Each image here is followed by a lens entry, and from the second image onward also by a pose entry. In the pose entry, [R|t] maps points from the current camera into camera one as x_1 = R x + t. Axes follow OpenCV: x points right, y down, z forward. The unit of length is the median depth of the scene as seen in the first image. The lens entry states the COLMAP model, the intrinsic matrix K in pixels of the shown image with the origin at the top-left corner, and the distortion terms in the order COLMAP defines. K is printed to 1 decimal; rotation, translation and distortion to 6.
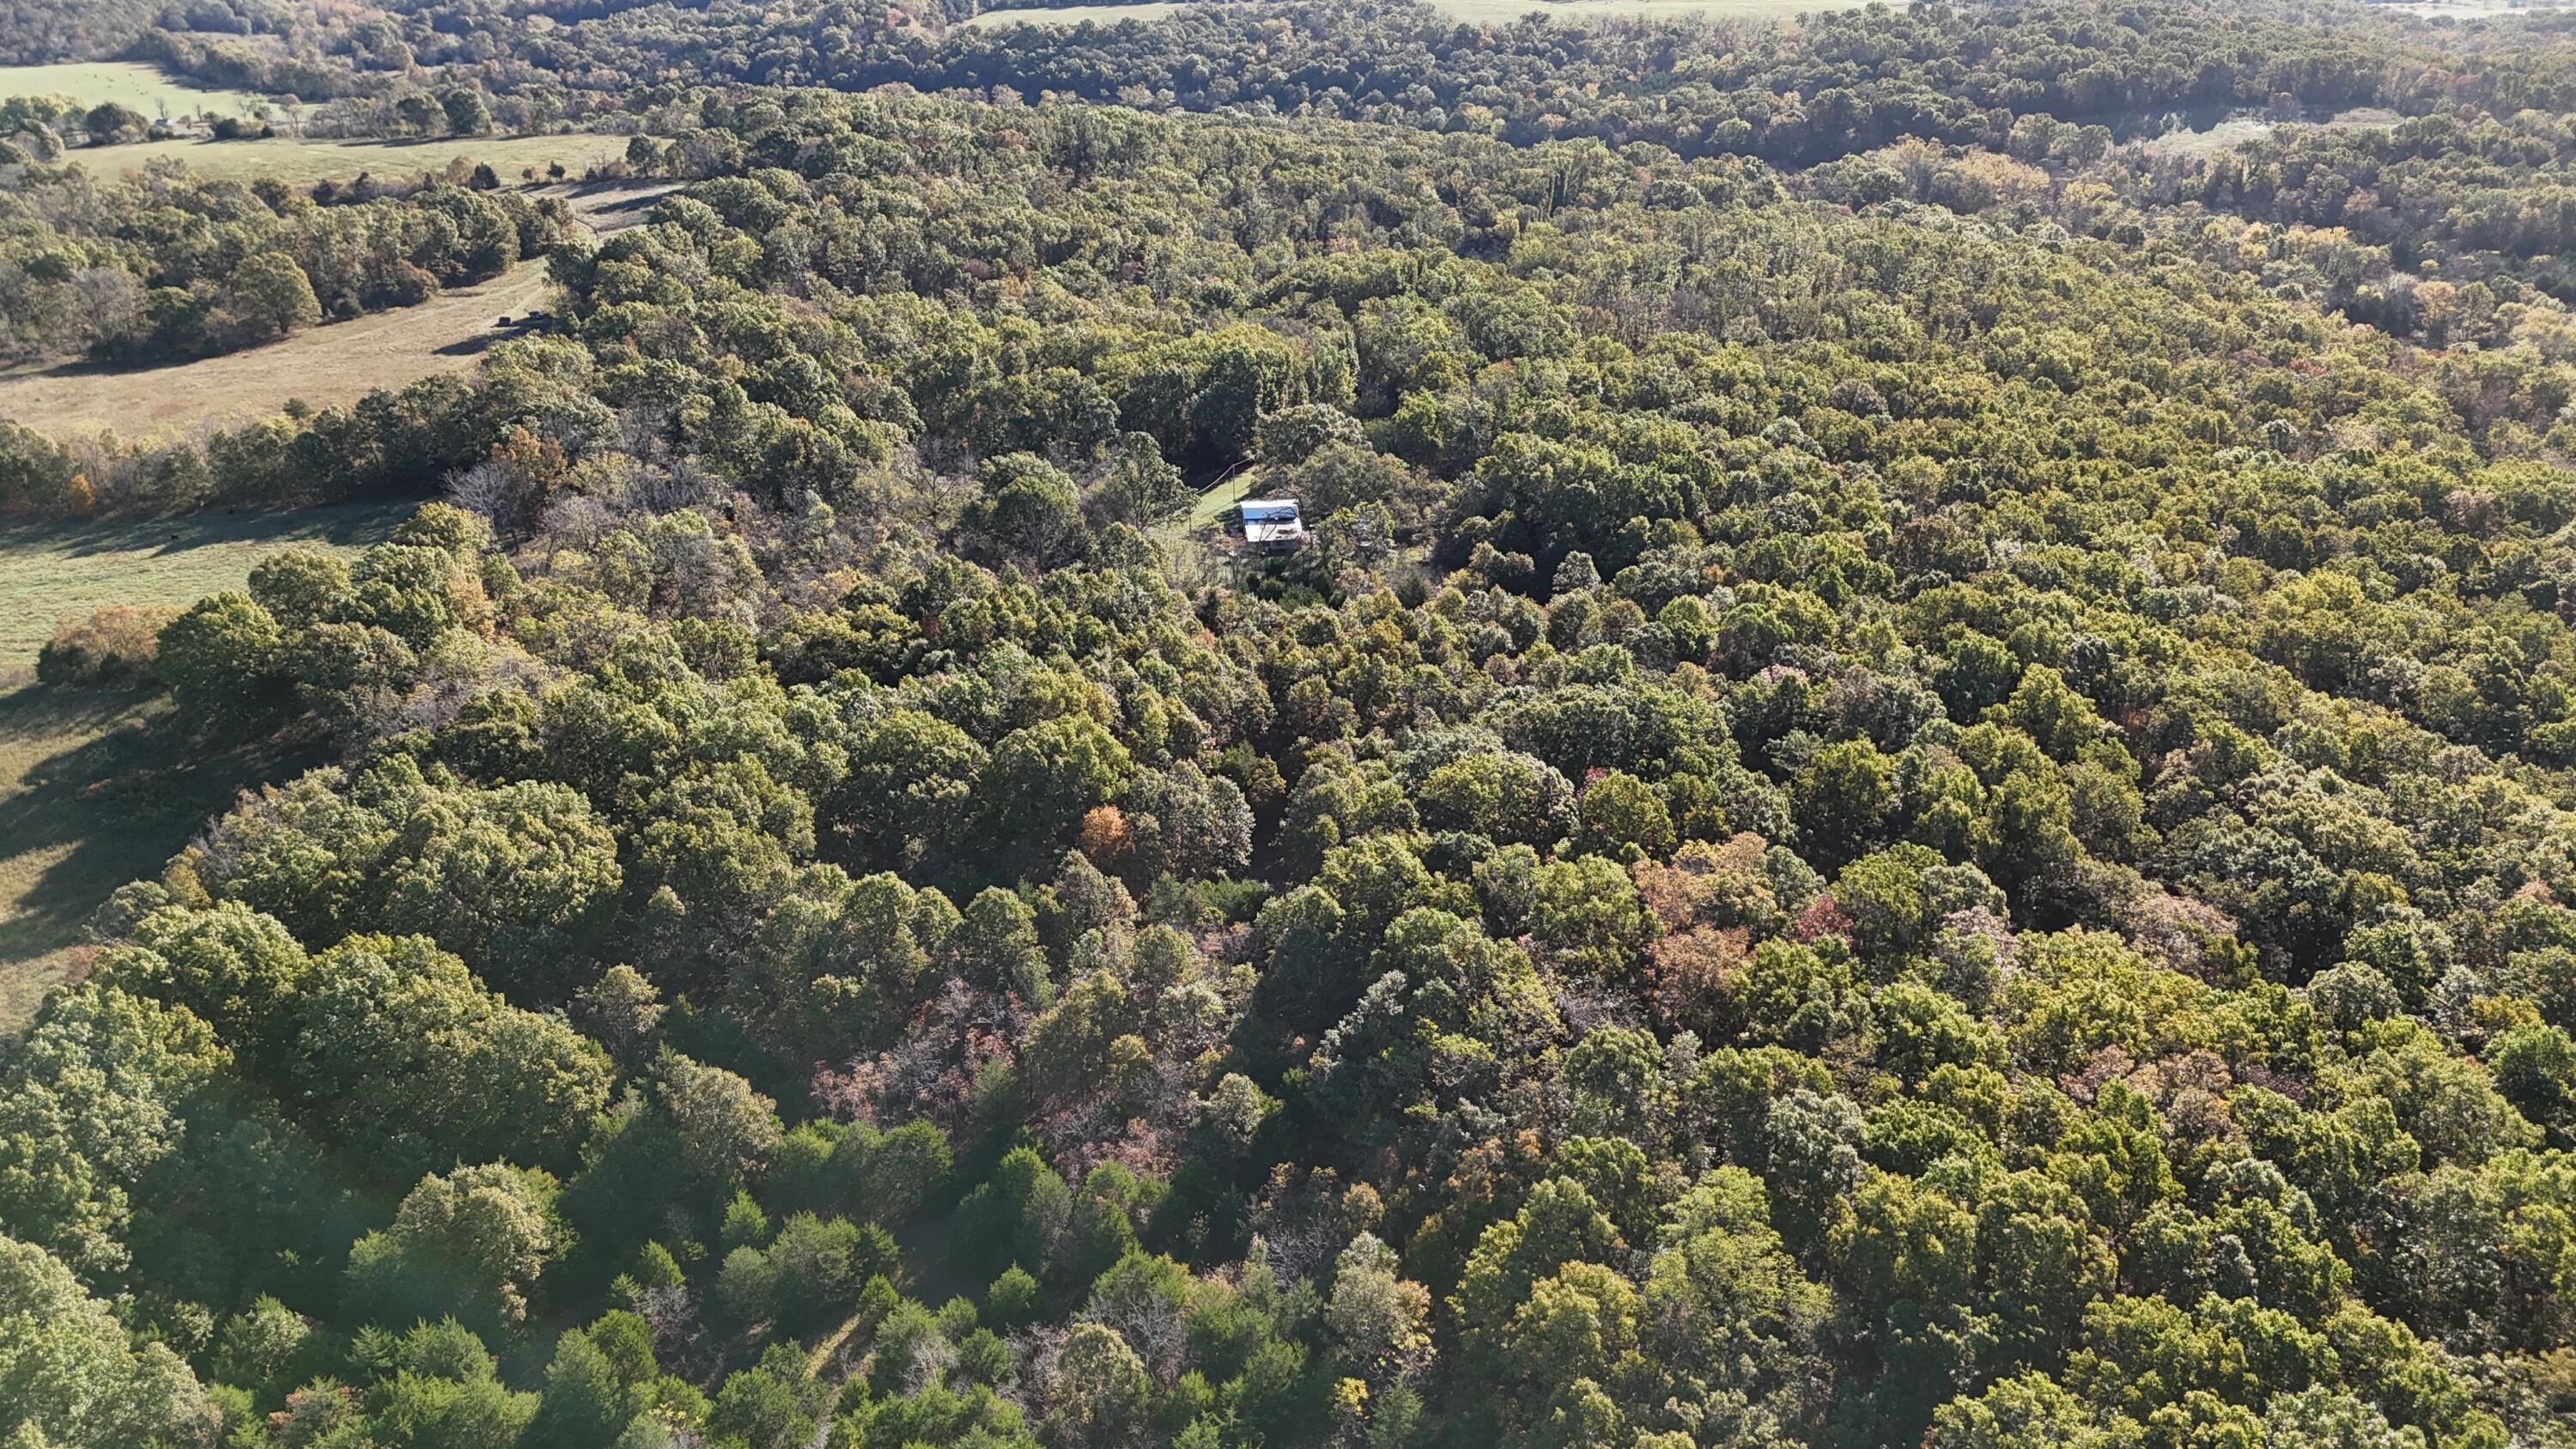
lens RADIAL K [[1869.8, 0, 1290.2], [0, 1869.8, 724.2], [0, 0, 1]] dist [0.079763, -0.074281]
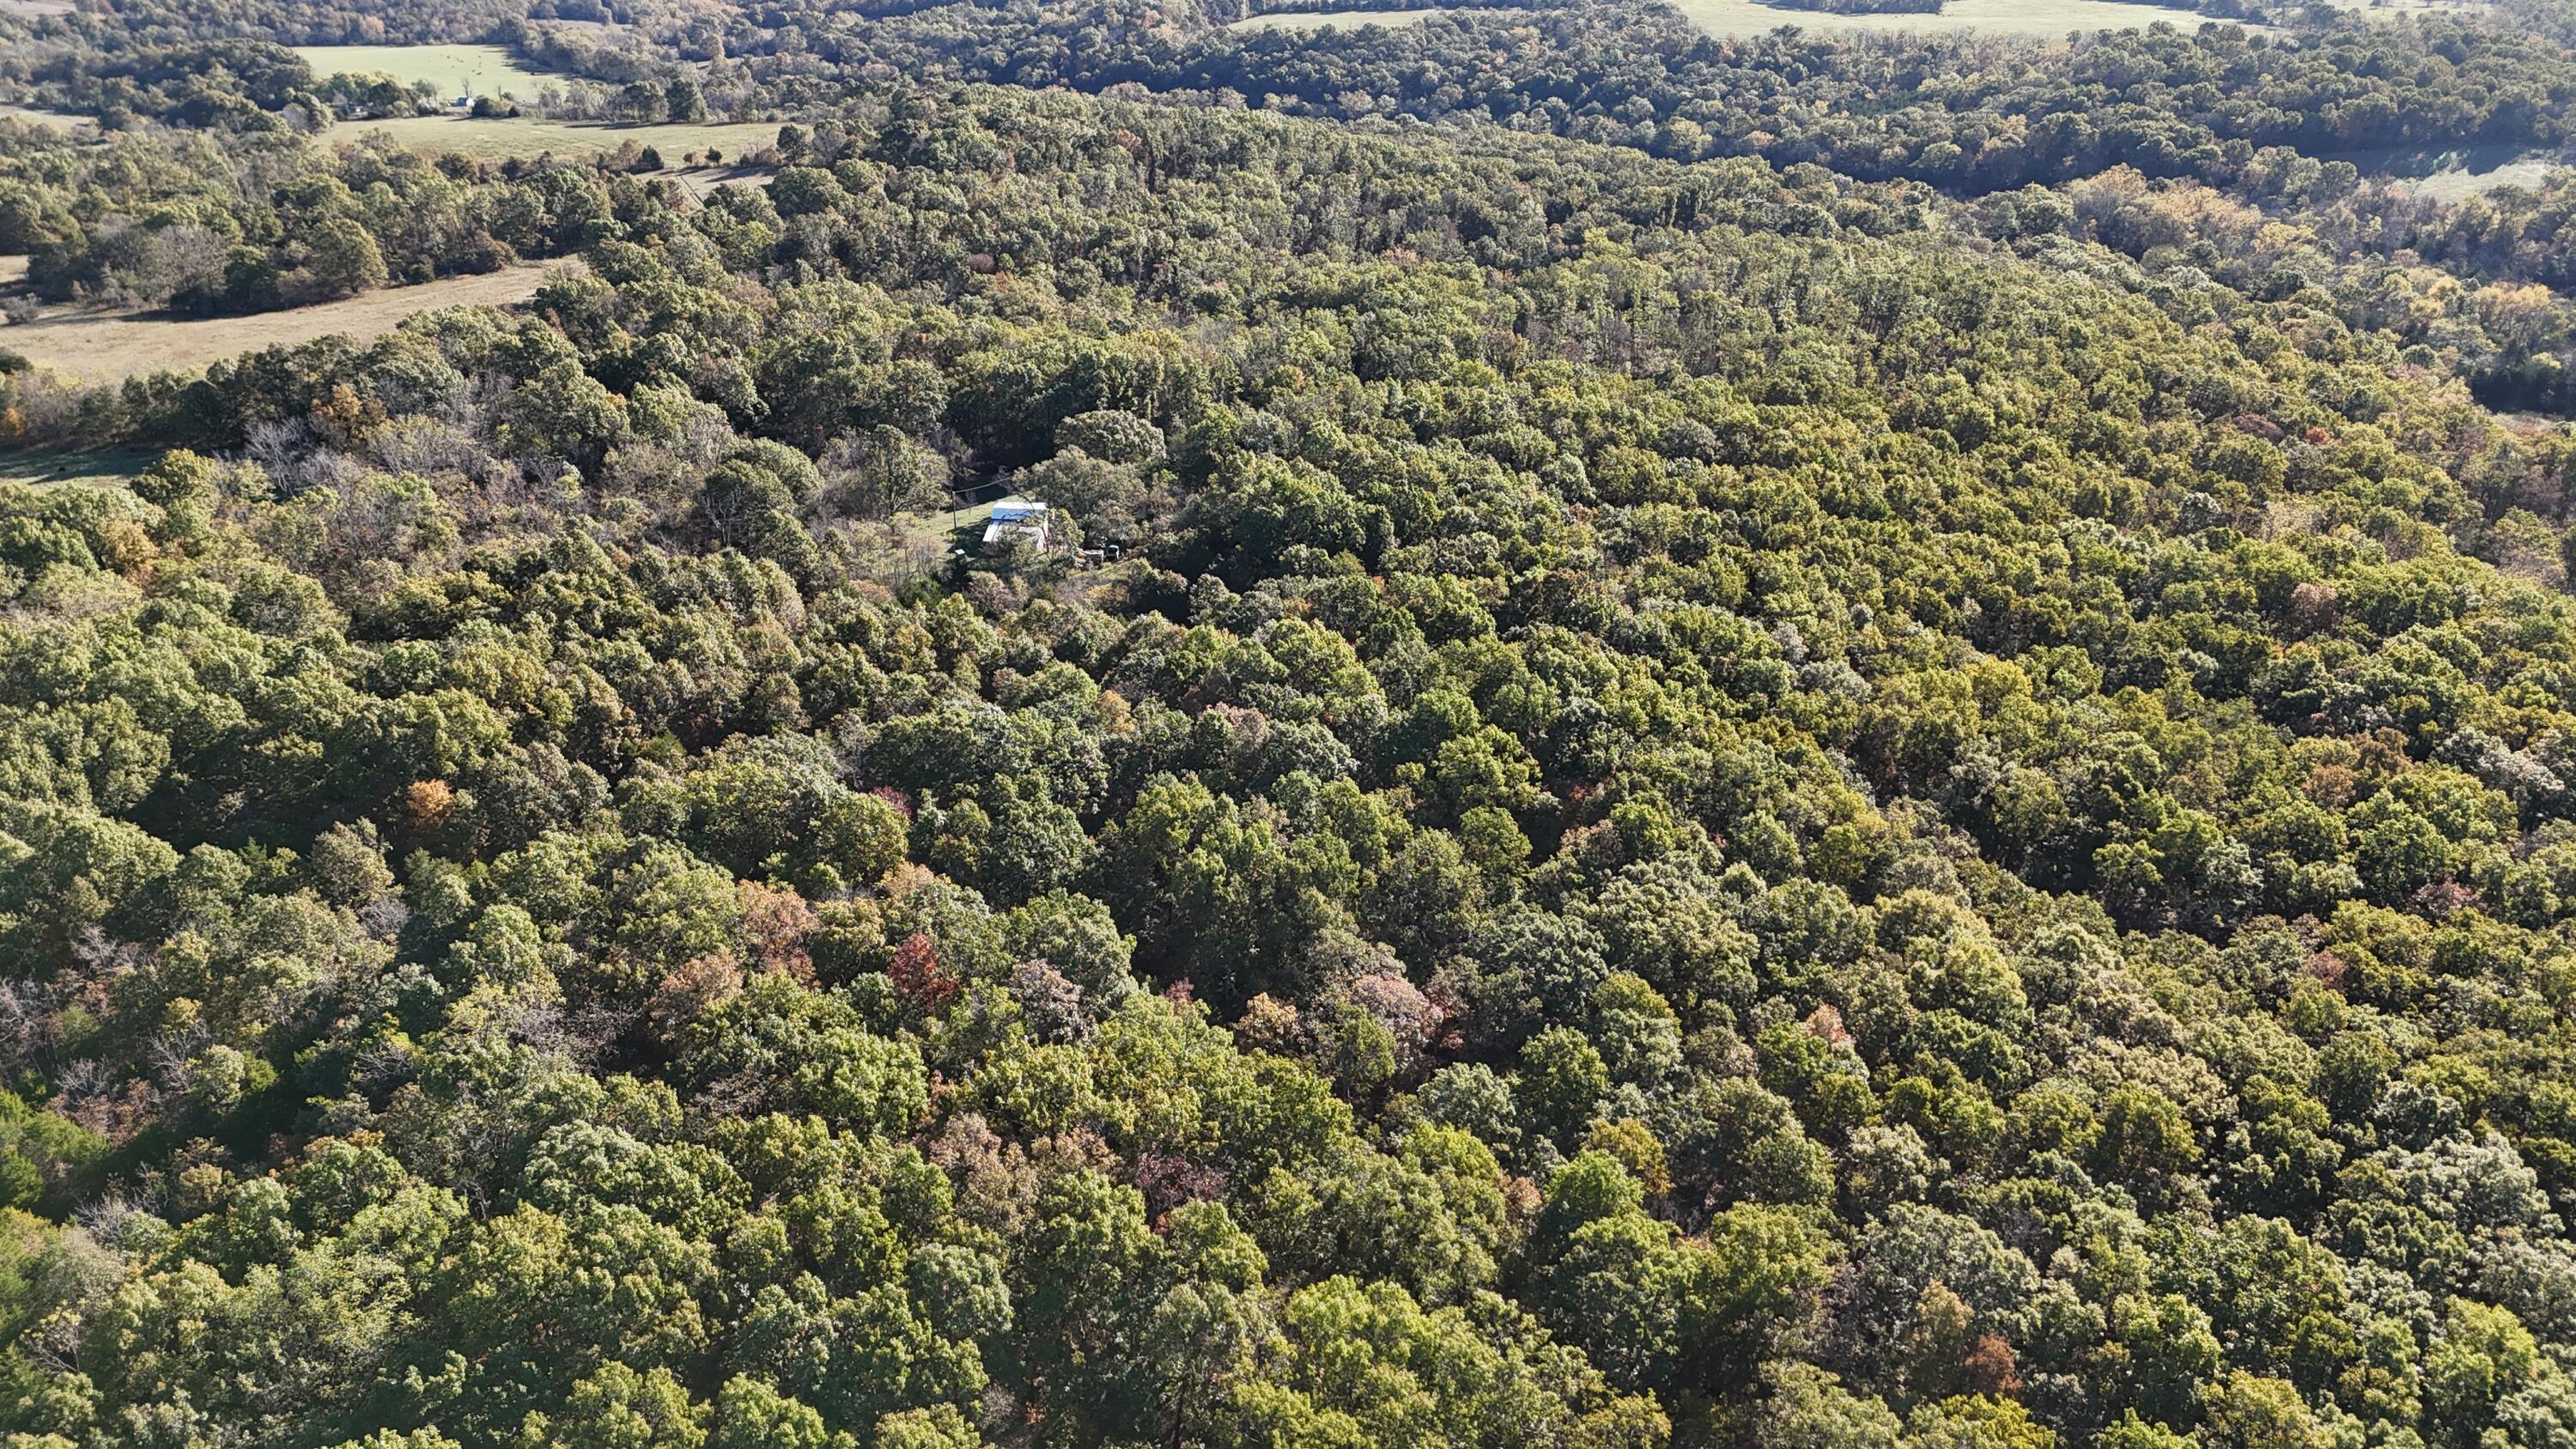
lens RADIAL K [[1869.8, 0, 1295.2], [0, 1869.8, 729.4], [0, 0, 1]] dist [0.079763, -0.074281]
pose [[0.979619, 0.089066, -0.180036, 0.123456], [-0.089172, 0.995988, 0.007521, -0.007521], [0.179984, 0.008687, 0.983631, 0.016503]]
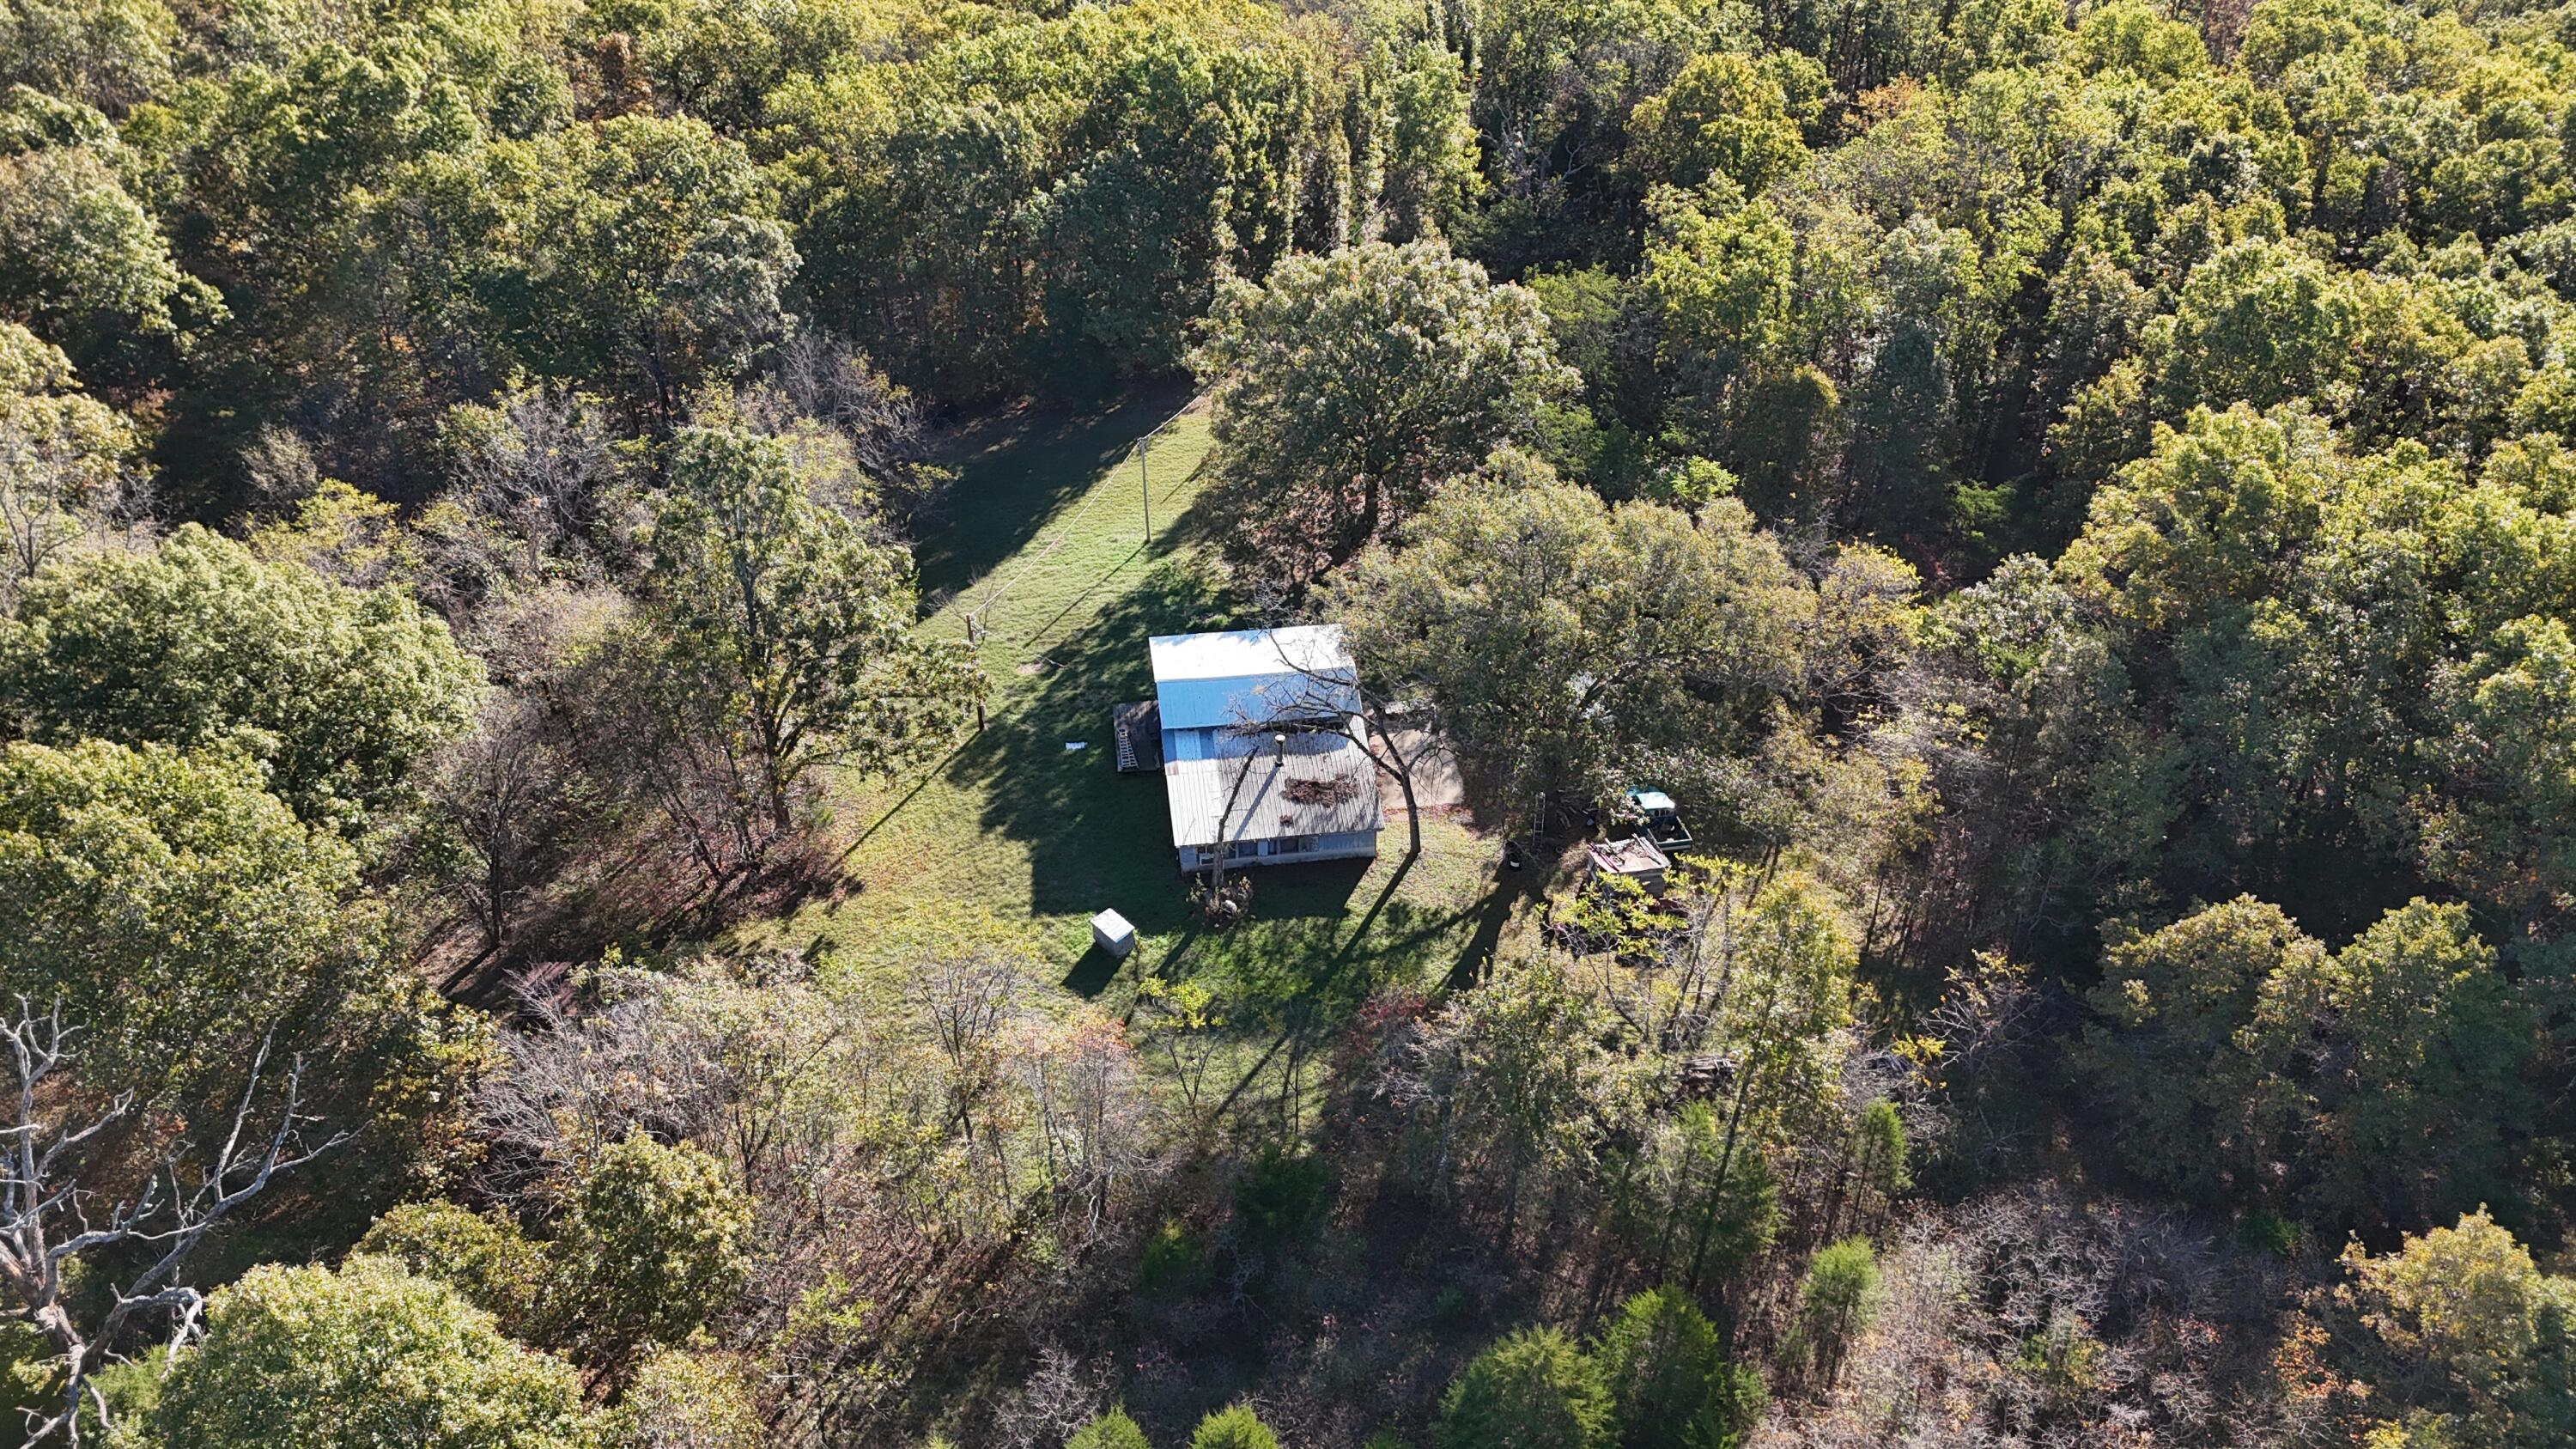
lens RADIAL K [[1869.8, 0, 1285.2], [0, 1869.8, 721.2], [0, 0, 1]] dist [0.079763, -0.074281]
pose [[0.999921, -0.012537, 0.000799, -0.002779], [0.012259, 0.987685, 0.155976, -0.058018], [-0.002745, -0.155953, 0.987761, 0.278509]]
